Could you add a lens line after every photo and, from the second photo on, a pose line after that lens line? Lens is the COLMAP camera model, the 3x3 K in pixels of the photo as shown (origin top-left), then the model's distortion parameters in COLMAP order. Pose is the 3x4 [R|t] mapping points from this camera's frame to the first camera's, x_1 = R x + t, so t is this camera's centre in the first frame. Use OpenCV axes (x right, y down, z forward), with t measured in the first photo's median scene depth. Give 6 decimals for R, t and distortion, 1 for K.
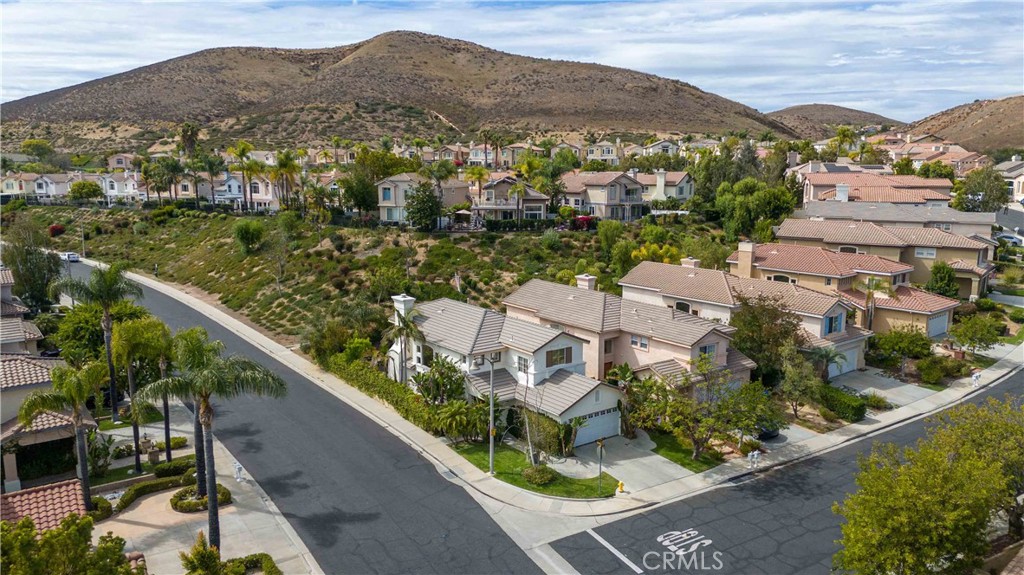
lens RADIAL K [[751.6, 0, 507.4], [0, 751.6, 287.2], [0, 0, 1]] dist [0.077765, -0.106625]
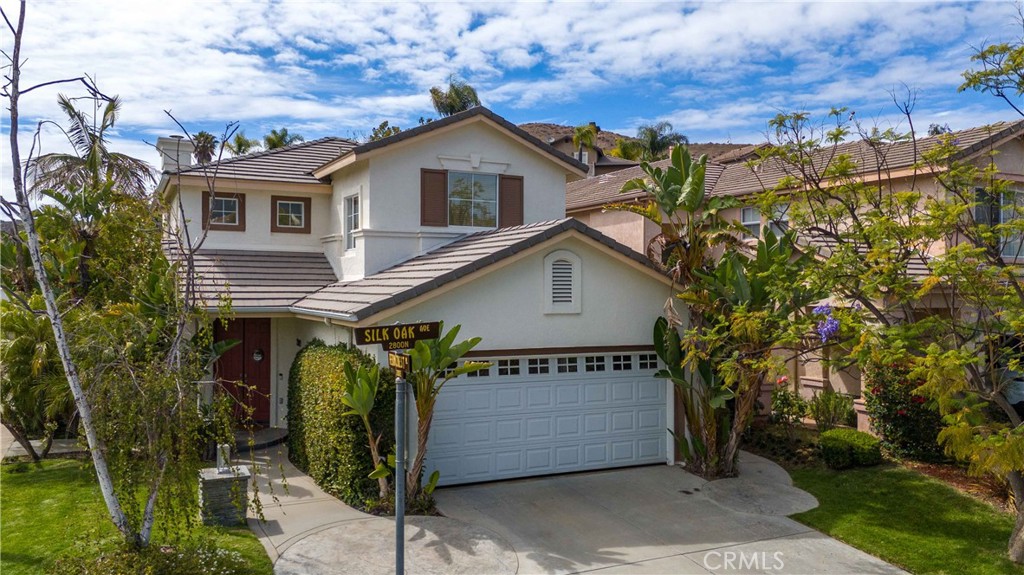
lens RADIAL K [[804.0, 0, 516.7], [0, 804.0, 263.2], [0, 0, 1]] dist [0.074568, -0.098428]
pose [[0.984053, -0.000533, -0.177873, 0.141578], [-0.034131, 0.980847, -0.191766, 0.177029], [0.174568, 0.194779, 0.965188, 0.686079]]
